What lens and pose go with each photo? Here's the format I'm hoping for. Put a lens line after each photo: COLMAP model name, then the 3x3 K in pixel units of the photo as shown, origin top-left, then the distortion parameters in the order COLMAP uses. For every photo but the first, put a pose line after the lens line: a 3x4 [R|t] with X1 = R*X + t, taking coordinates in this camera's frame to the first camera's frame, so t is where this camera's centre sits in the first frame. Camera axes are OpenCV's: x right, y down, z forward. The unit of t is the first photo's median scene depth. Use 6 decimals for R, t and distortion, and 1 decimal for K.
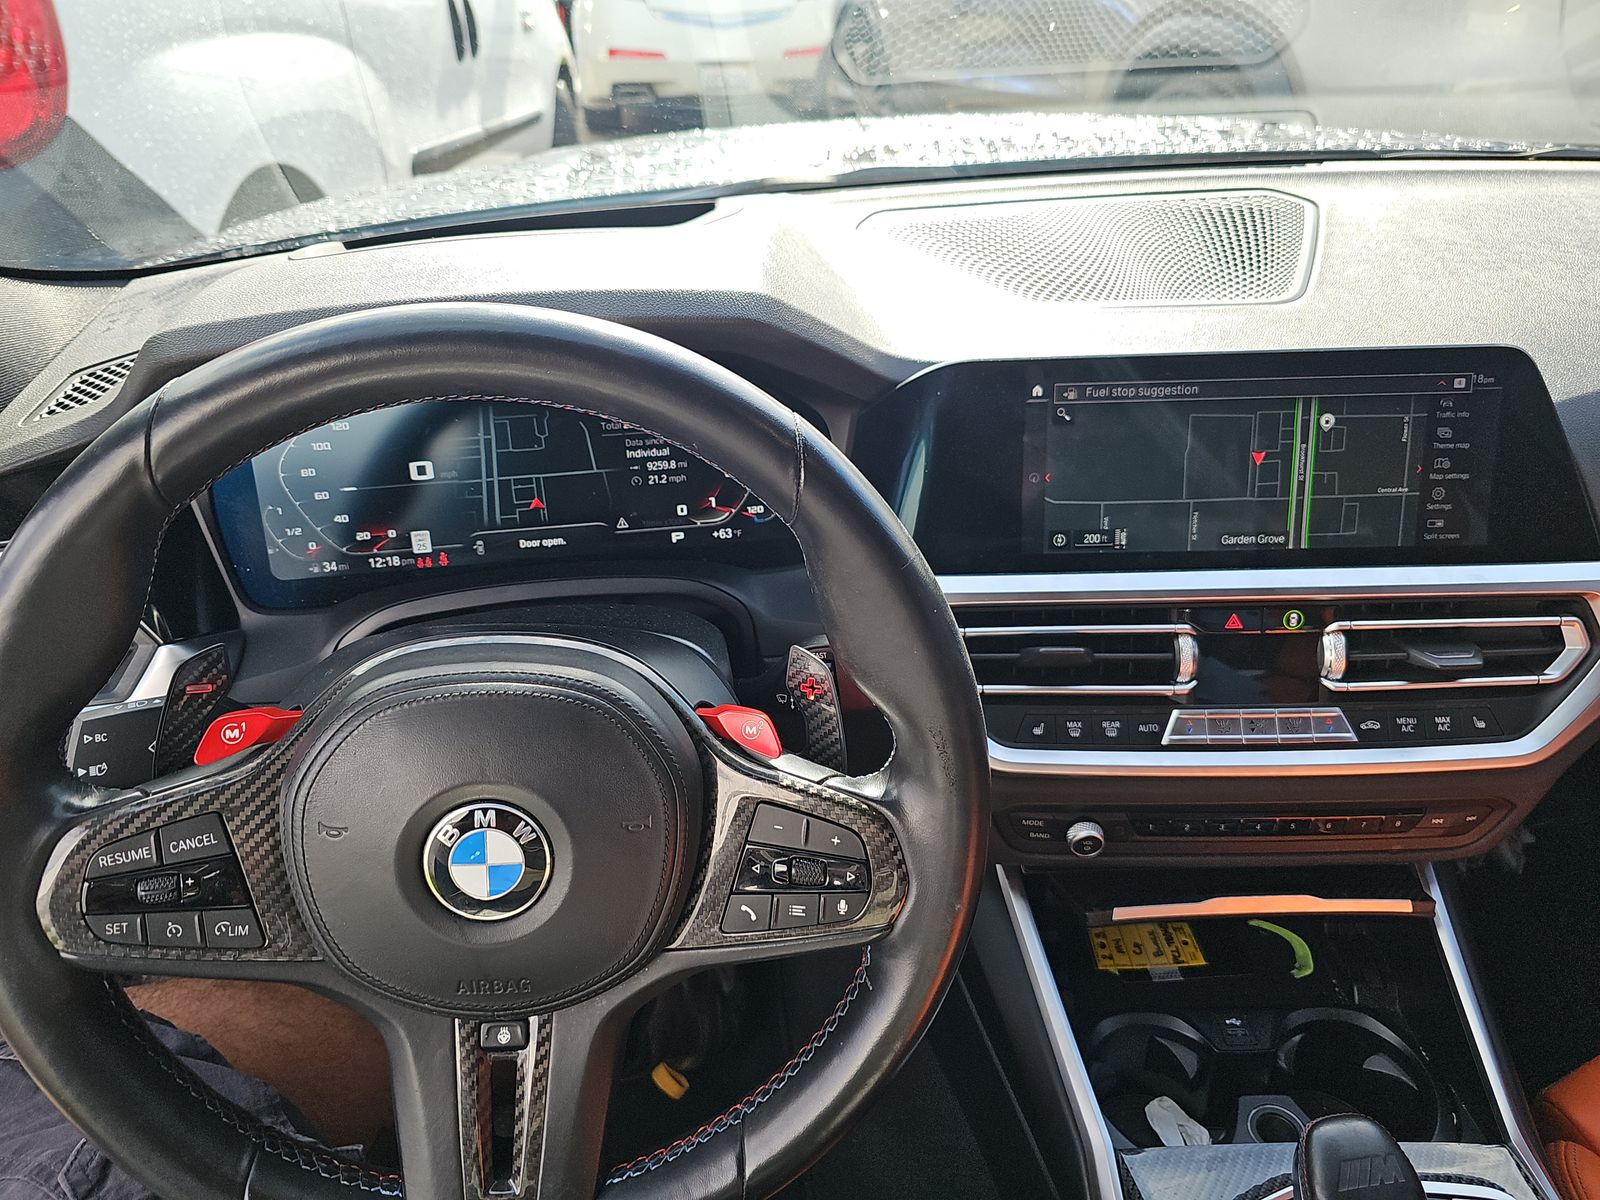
lens RADIAL K [[1097.8, 0, 800.0], [0, 1097.8, 600.0], [0, 0, 1]] dist [-0.007375, -0.004982]
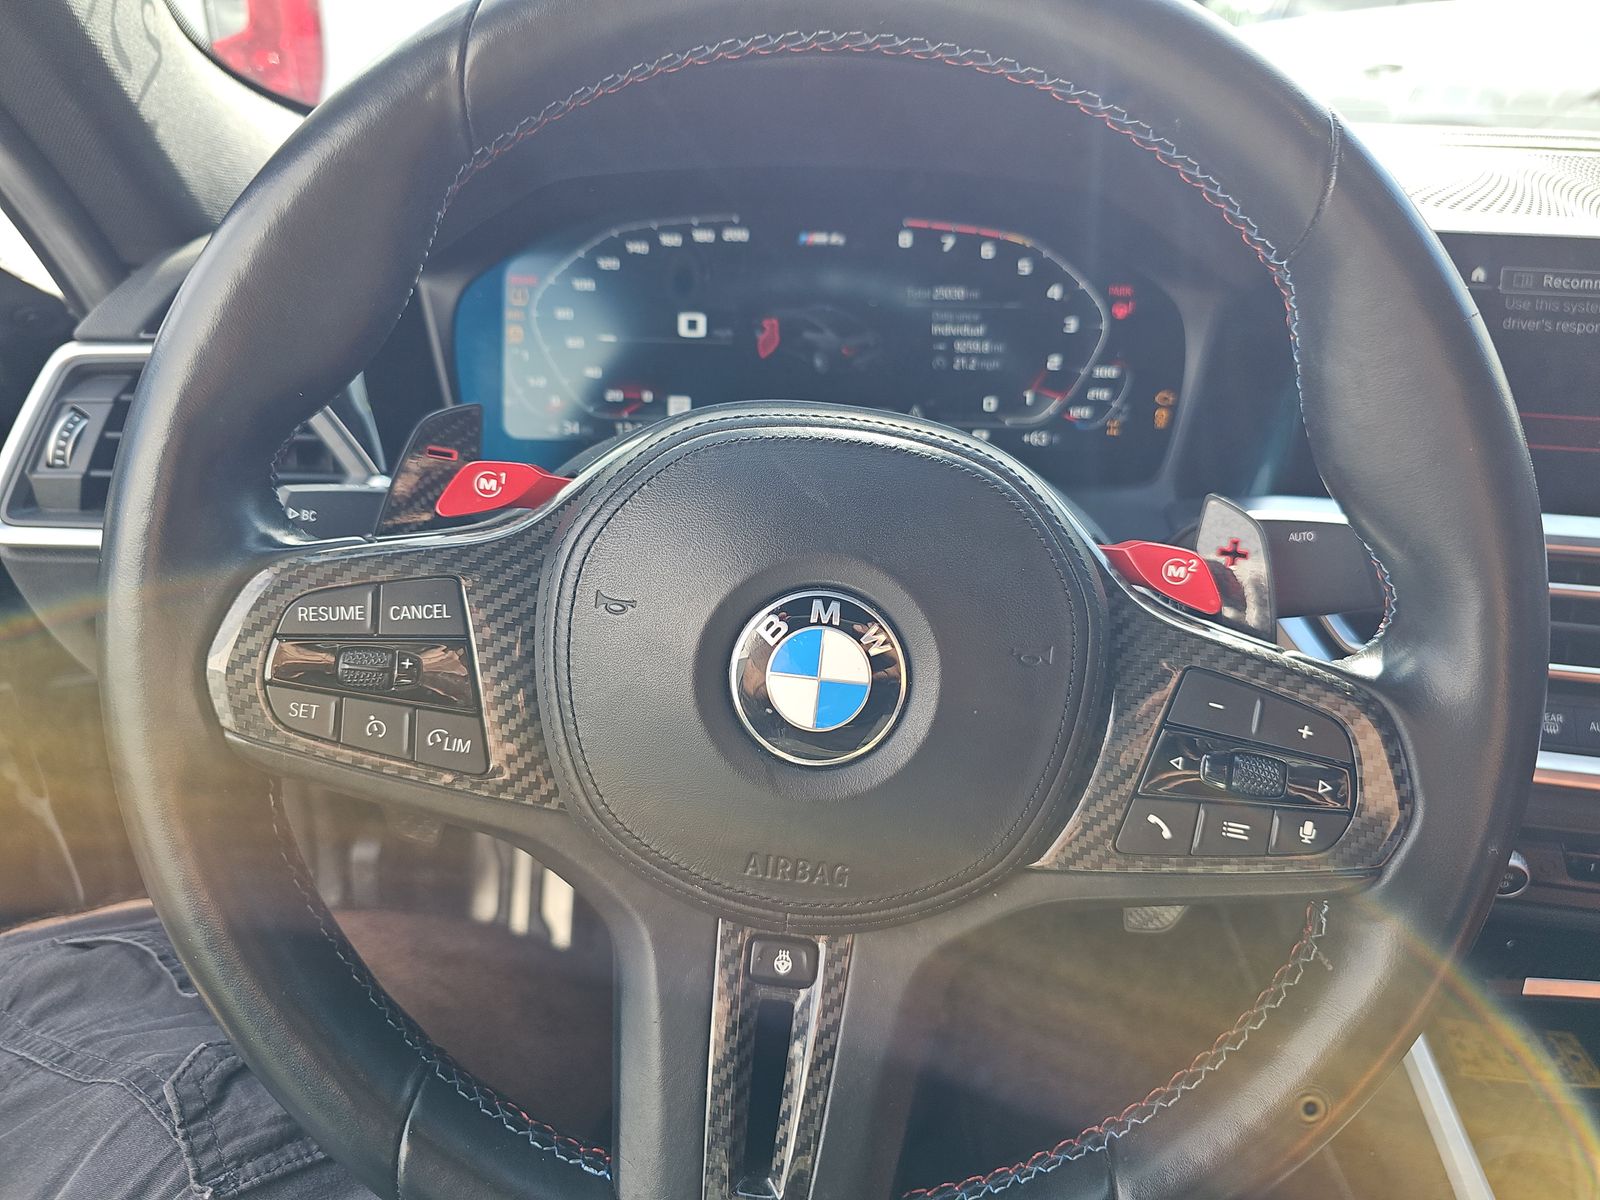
lens RADIAL K [[1083.1, 0, 800.0], [0, 1083.1, 600.0], [0, 0, 1]] dist [0.042486, -0.136407]
pose [[0.989564, 0.097770, -0.105850, -0.207279], [-0.110286, 0.986667, -0.119685, 0.248732], [0.092737, 0.130110, 0.987153, 0.279173]]
